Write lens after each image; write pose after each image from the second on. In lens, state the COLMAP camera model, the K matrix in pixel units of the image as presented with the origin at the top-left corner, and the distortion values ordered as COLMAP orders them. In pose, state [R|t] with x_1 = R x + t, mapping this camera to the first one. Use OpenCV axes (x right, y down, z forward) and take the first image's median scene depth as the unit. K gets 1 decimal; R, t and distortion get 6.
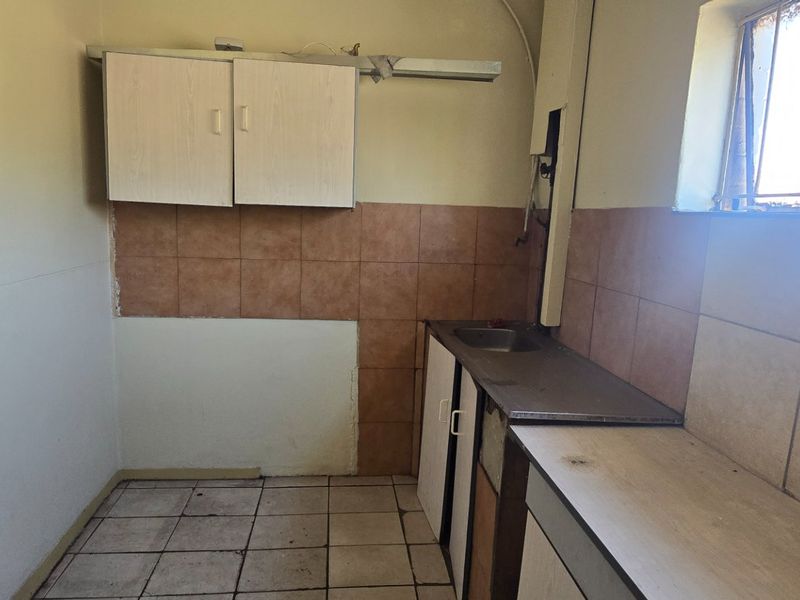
lens RADIAL K [[532.6, 0, 388.8], [0, 532.6, 289.1], [0, 0, 1]] dist [0.004123, -0.005600]
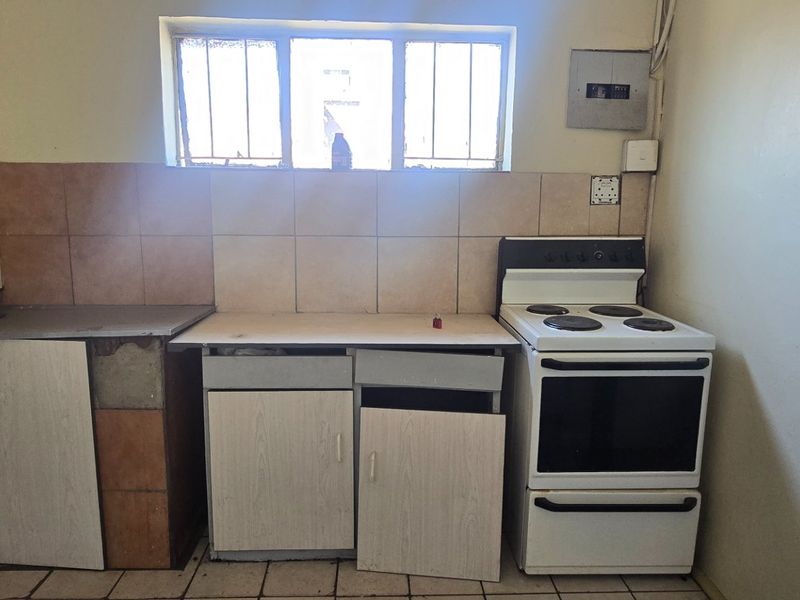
lens RADIAL K [[532.6, 0, 388.8], [0, 532.6, 289.1], [0, 0, 1]] dist [0.004123, -0.005600]
pose [[0.059900, -0.196057, 0.978761, -0.501272], [0.135516, 0.973041, 0.186617, -0.010829], [-0.988963, 0.121459, 0.084854, 0.216375]]
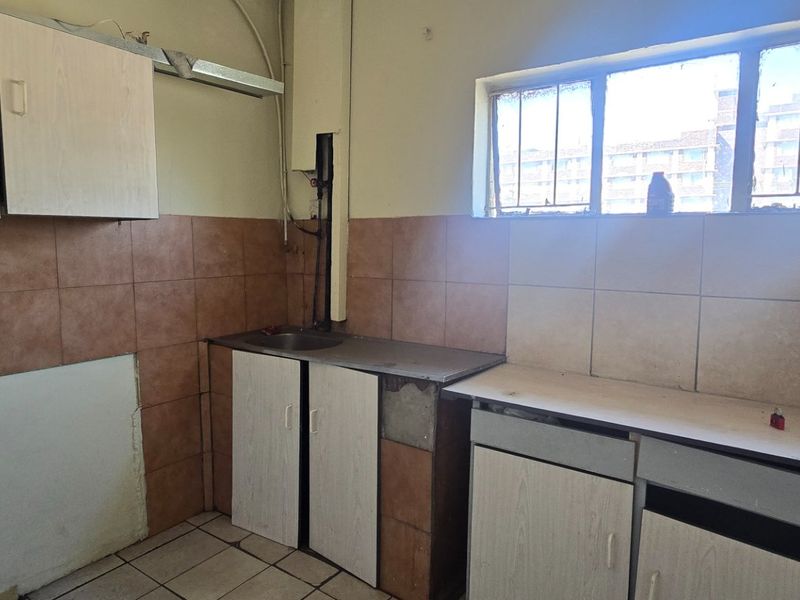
lens RADIAL K [[532.6, 0, 388.8], [0, 532.6, 289.1], [0, 0, 1]] dist [0.004123, -0.005600]
pose [[0.660714, -0.103702, 0.743440, -0.420489], [0.126865, 0.991590, 0.025568, -0.012662], [-0.739839, 0.077424, 0.668314, 0.135328]]
